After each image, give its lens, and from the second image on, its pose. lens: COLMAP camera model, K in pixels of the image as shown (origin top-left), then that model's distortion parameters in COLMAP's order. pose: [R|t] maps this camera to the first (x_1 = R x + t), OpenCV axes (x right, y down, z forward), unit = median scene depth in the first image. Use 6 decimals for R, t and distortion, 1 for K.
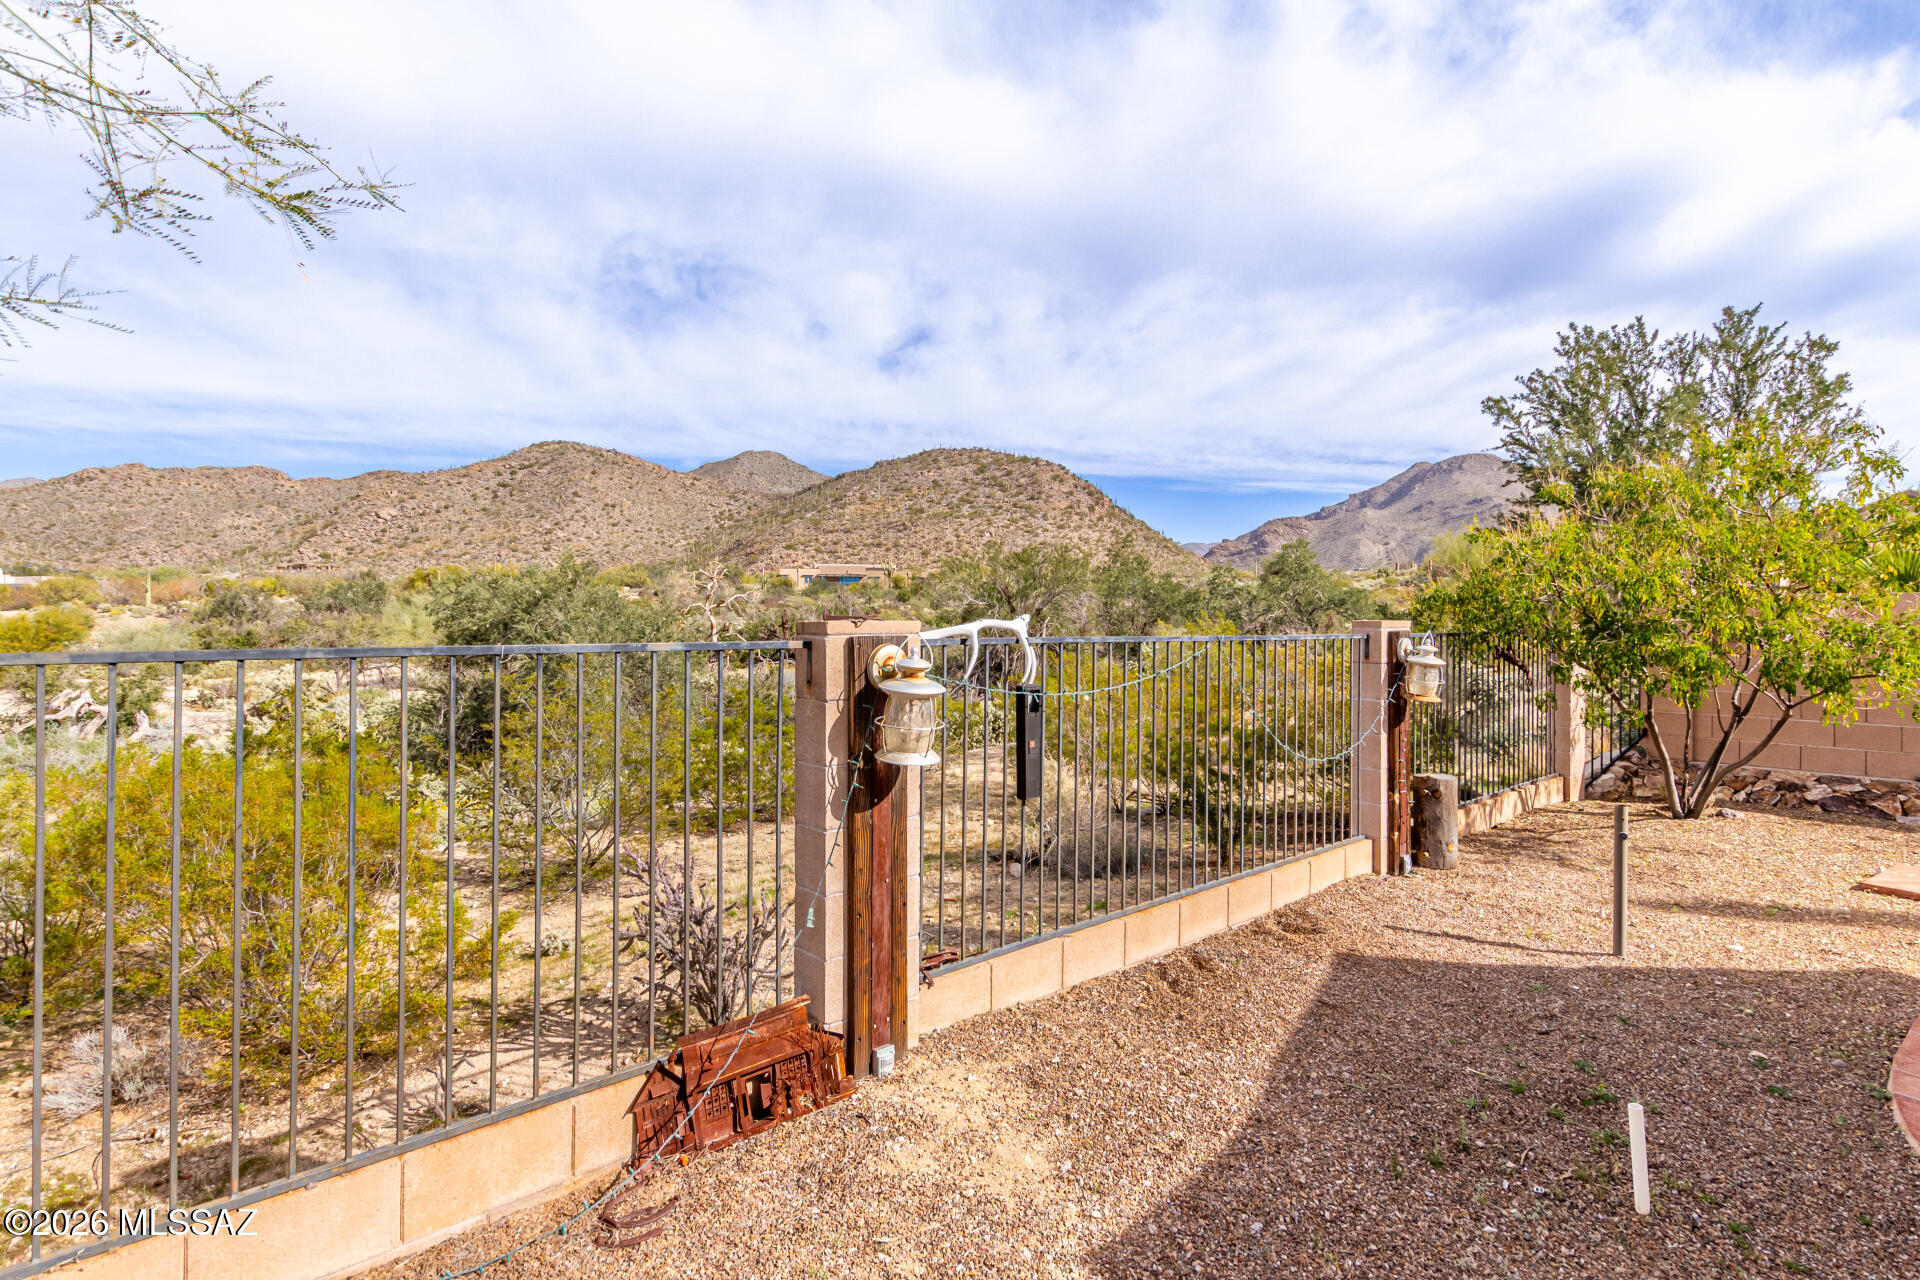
lens RADIAL K [[908.3, 0, 959.7], [0, 908.3, 624.3], [0, 0, 1]] dist [0.007697, 0.000269]
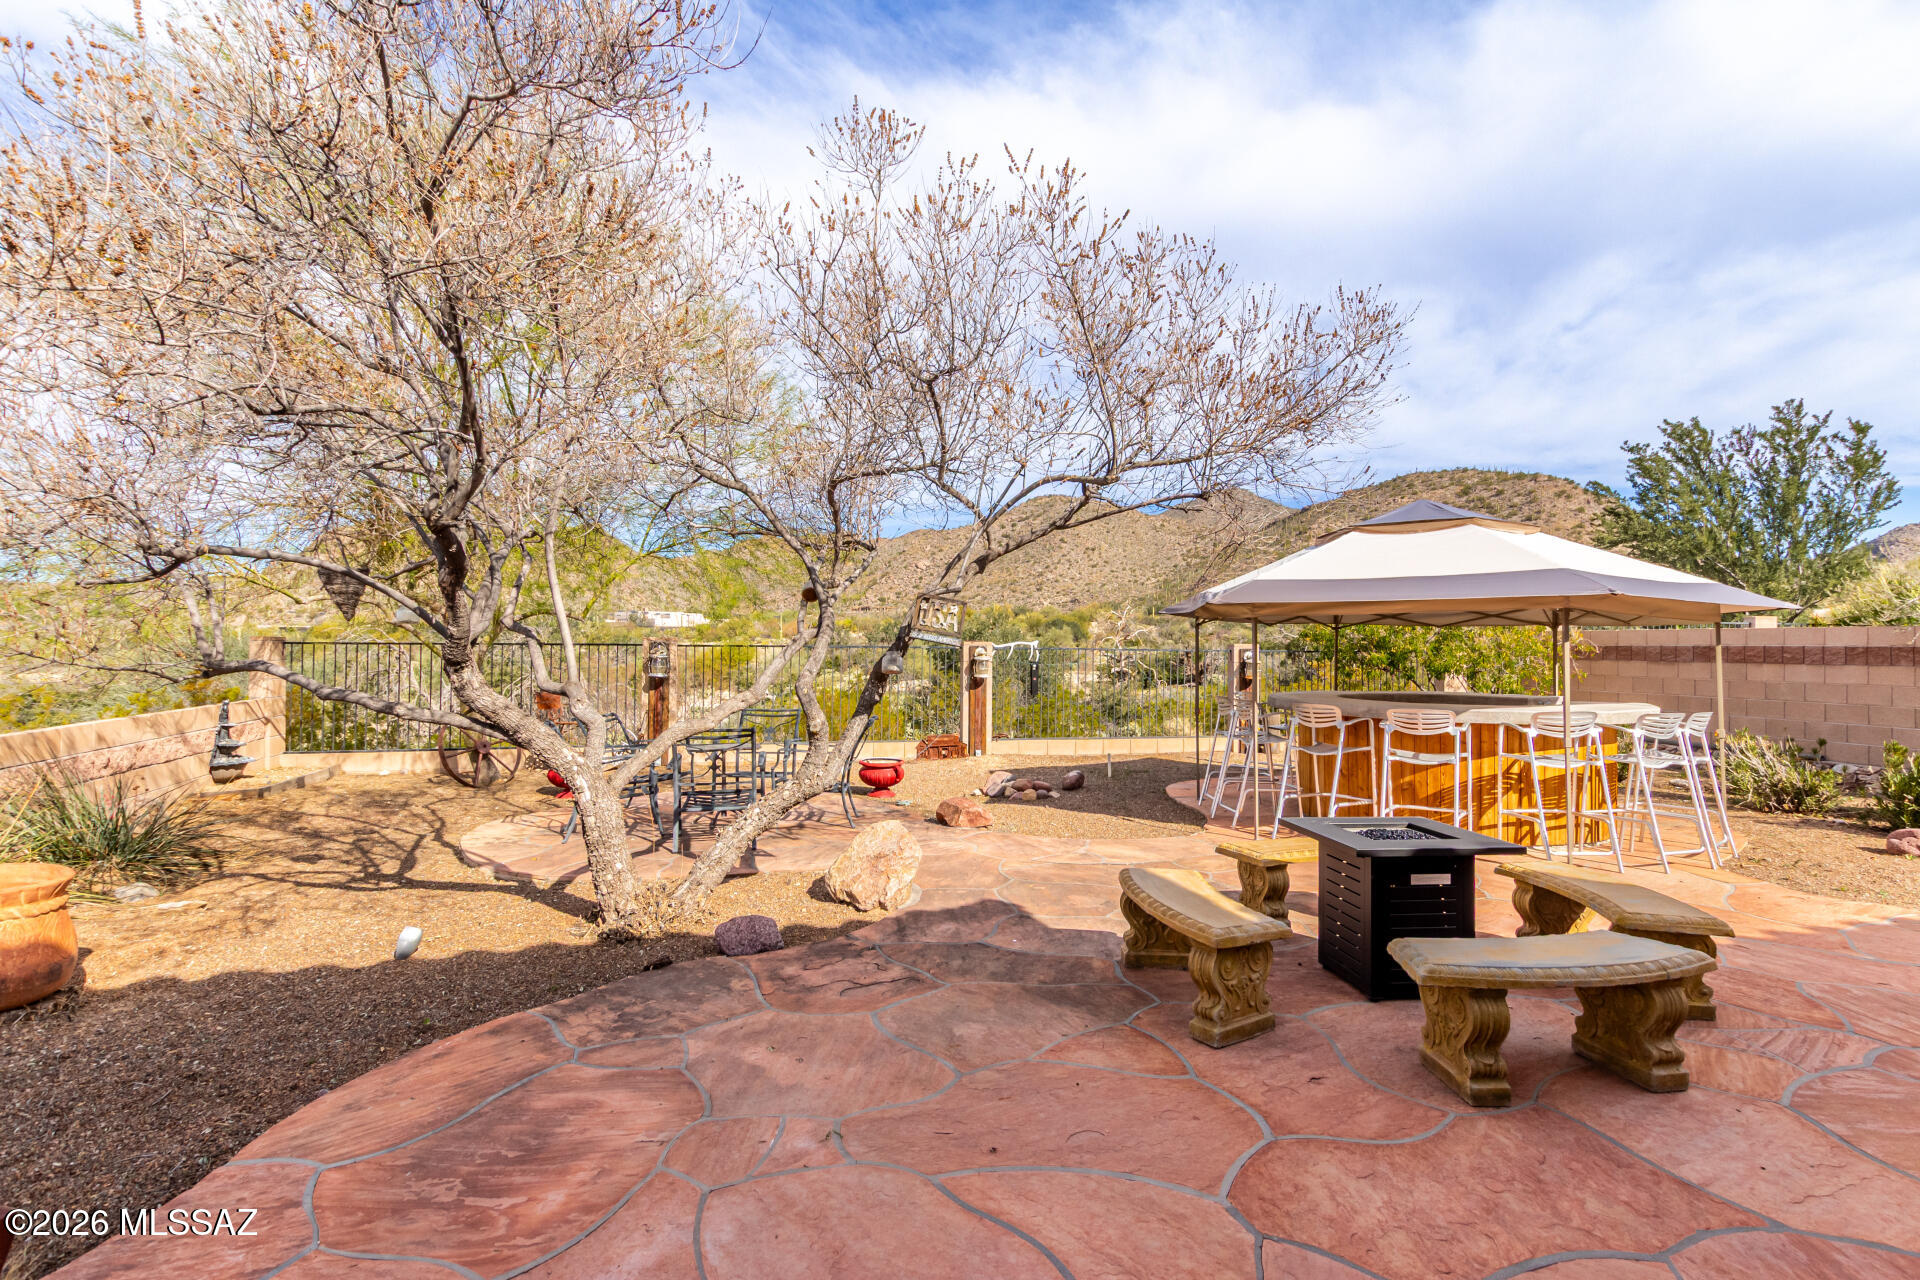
lens RADIAL K [[923.6, 0, 970.4], [0, 923.6, 643.5], [0, 0, 1]] dist [0.010985, -0.000378]
pose [[0.870907, 0.002154, -0.491443, 0.049498], [-0.009602, 0.999874, -0.012634, 0.001444], [0.491354, 0.015721, 0.870818, -0.067031]]
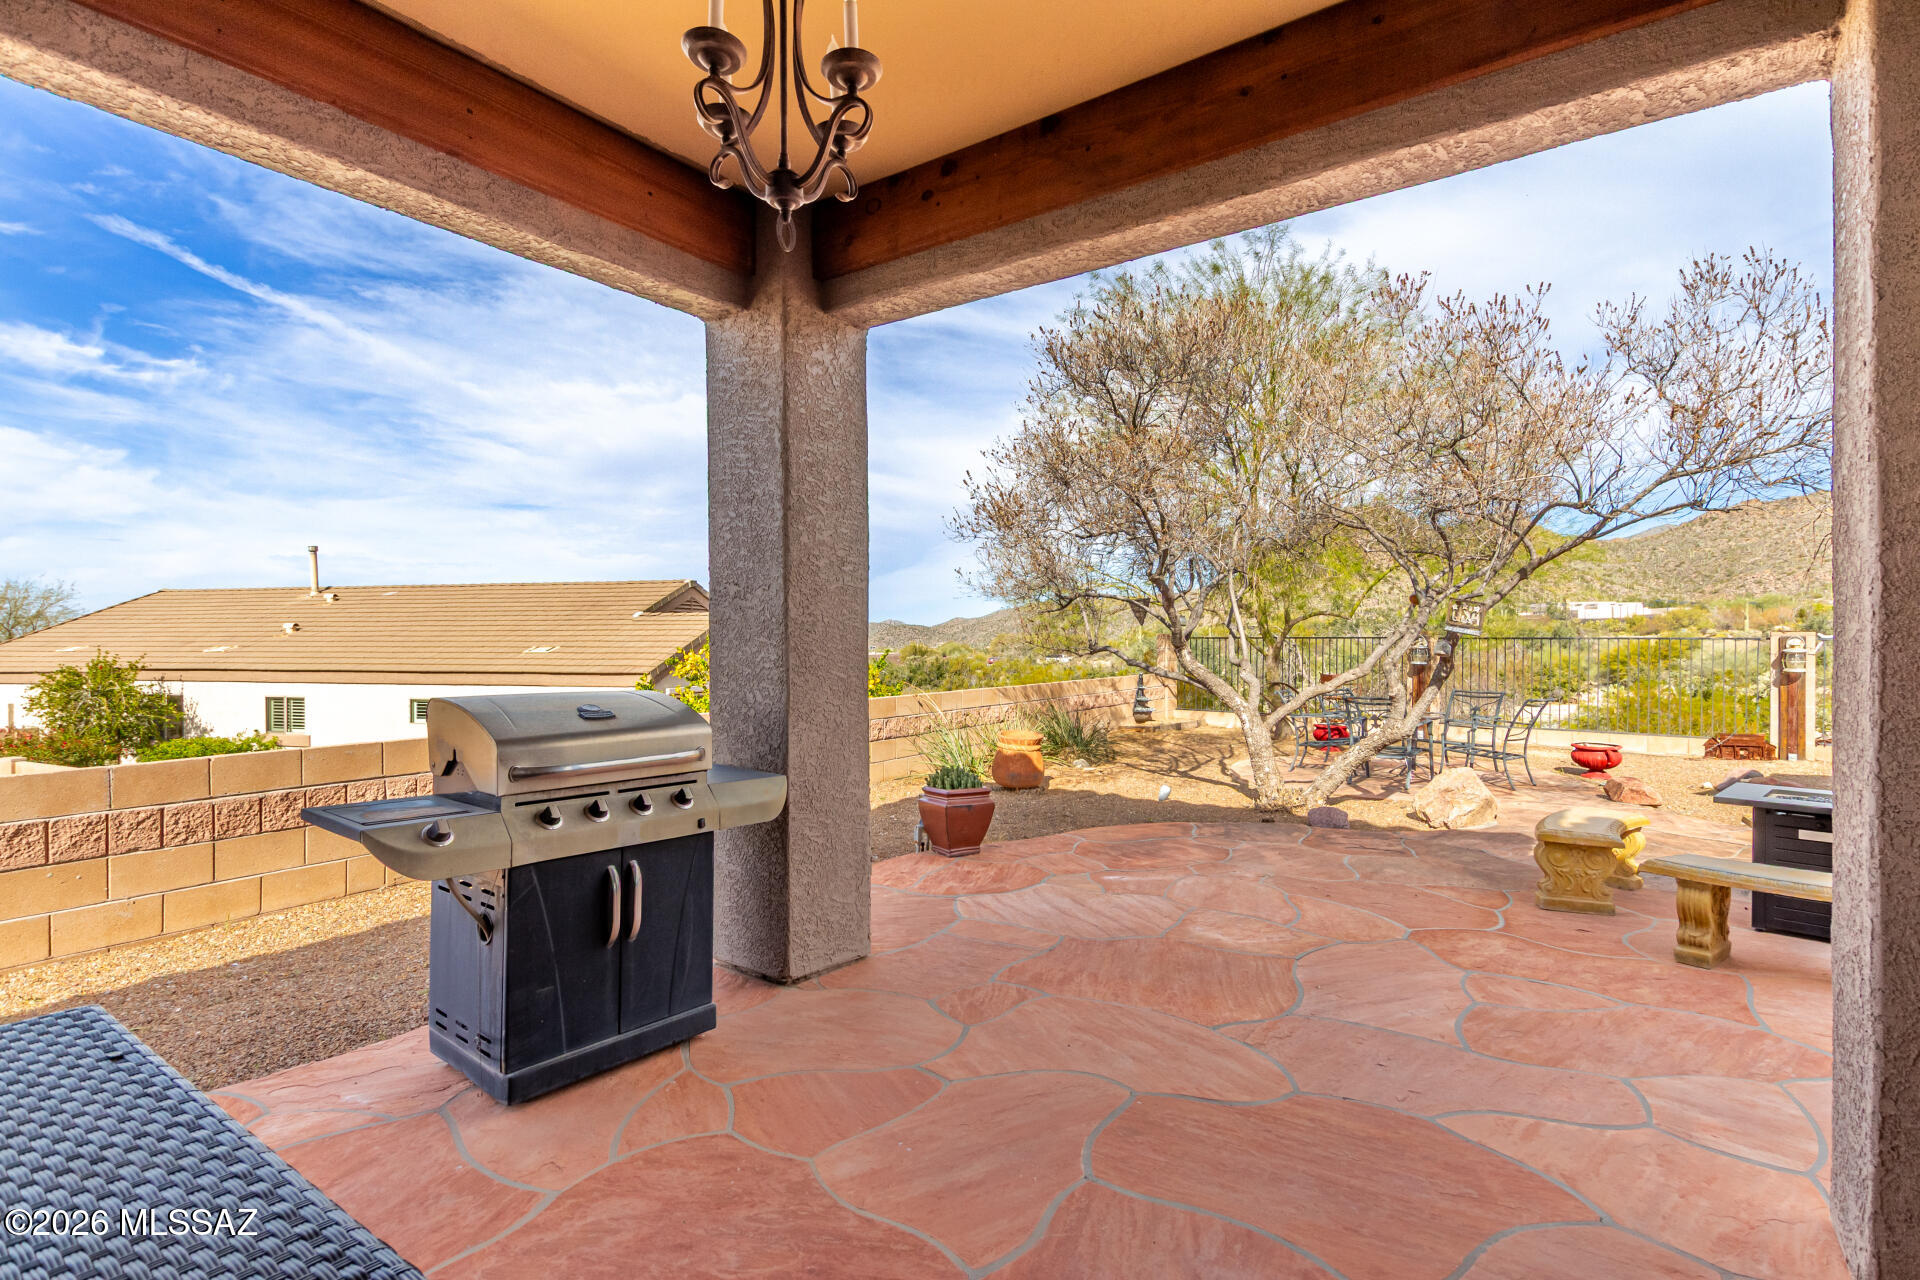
lens RADIAL K [[908.3, 0, 959.7], [0, 908.3, 624.3], [0, 0, 1]] dist [0.007697, 0.000269]
pose [[0.114827, -0.016405, -0.993250, 0.081386], [-0.010746, 0.999785, -0.017755, 0.001668], [0.993327, 0.012712, 0.114626, -0.069351]]
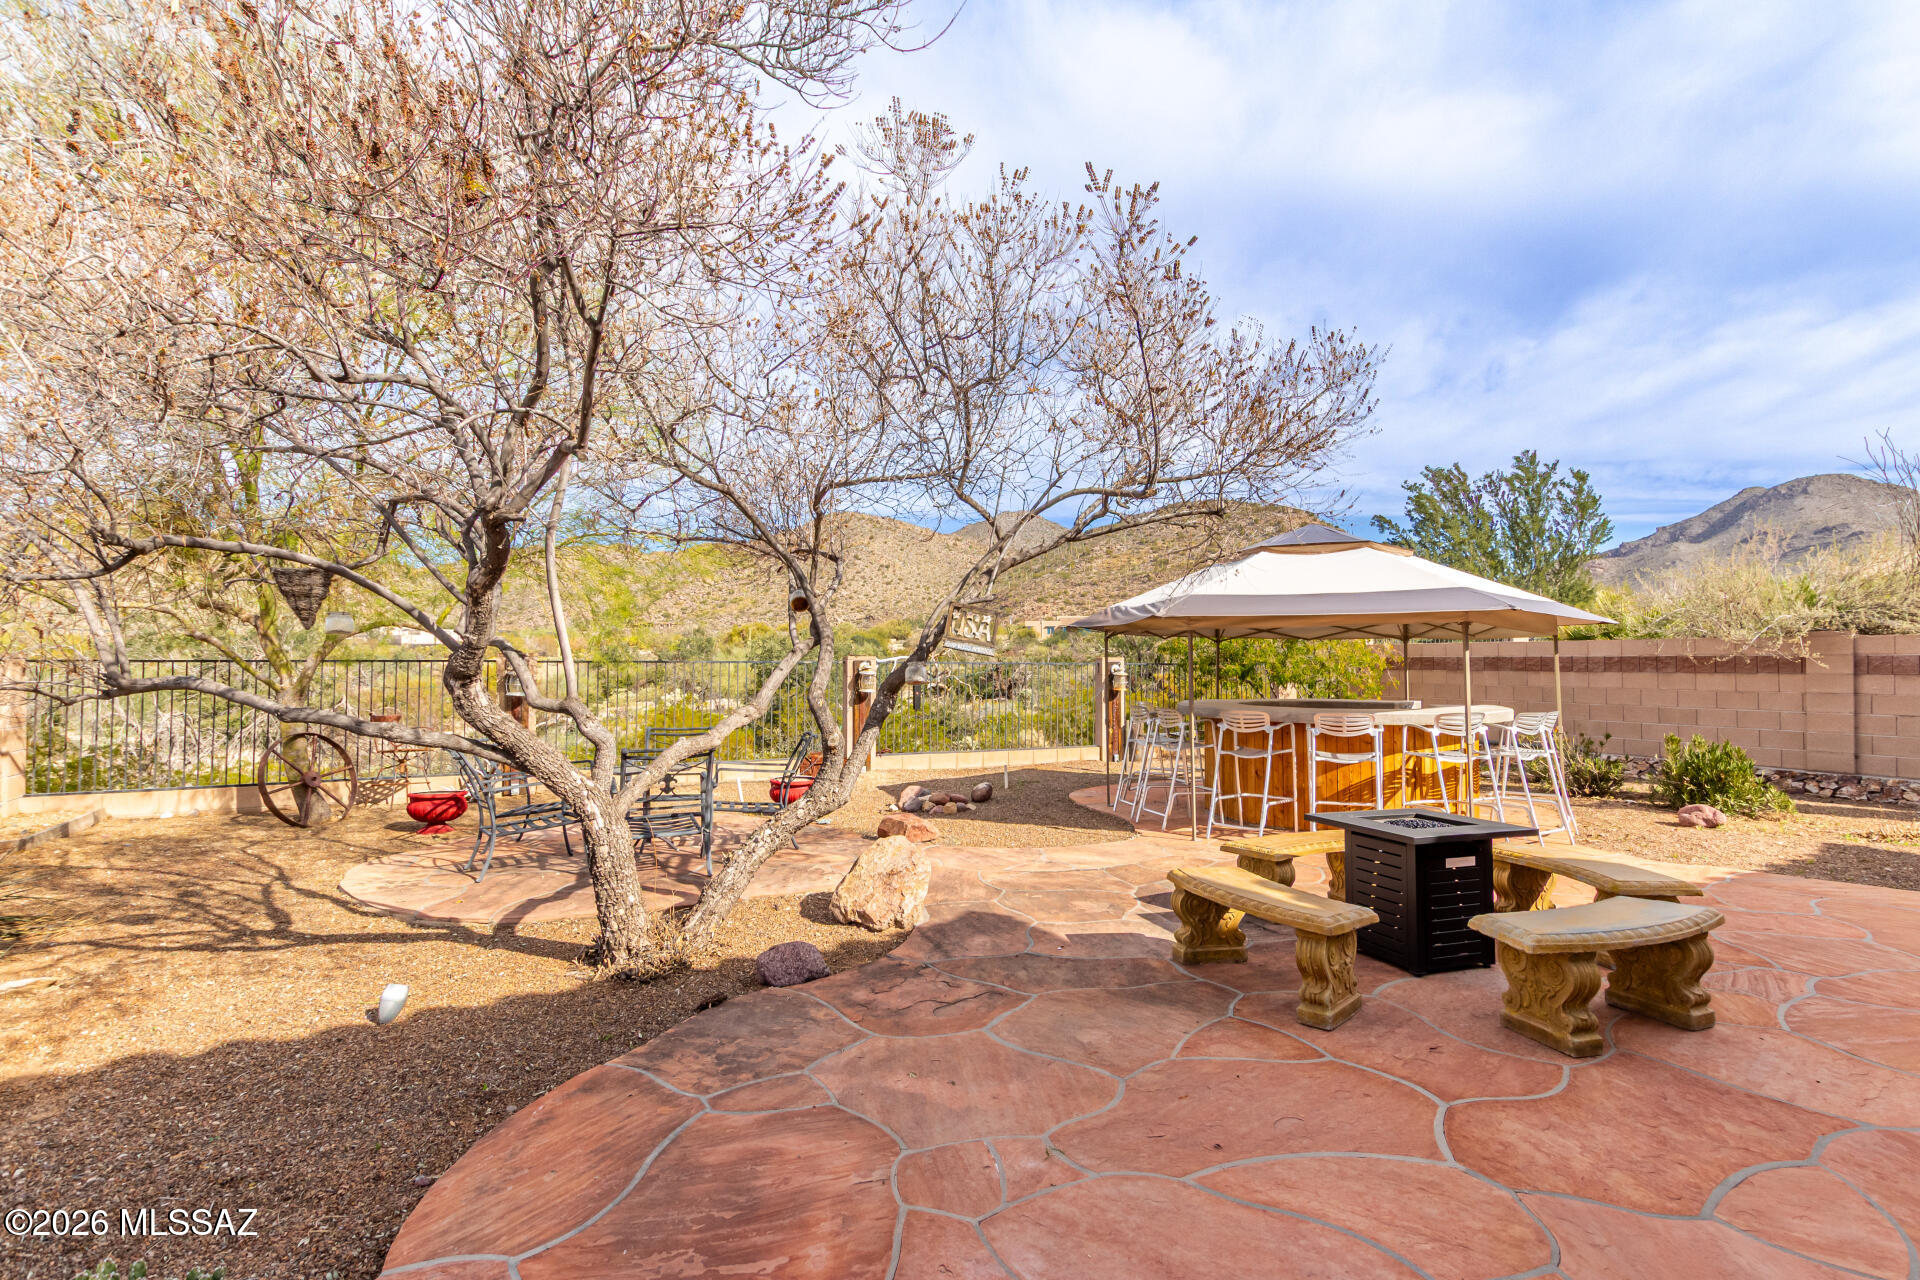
lens RADIAL K [[925.8, 0, 965.8], [0, 925.8, 642.9], [0, 0, 1]] dist [0.009829, -0.000277]
pose [[0.958722, -0.008033, -0.284230, 0.039017], [-0.001437, 0.999451, -0.033097, 0.001858], [0.284340, 0.032139, 0.958185, -0.071290]]
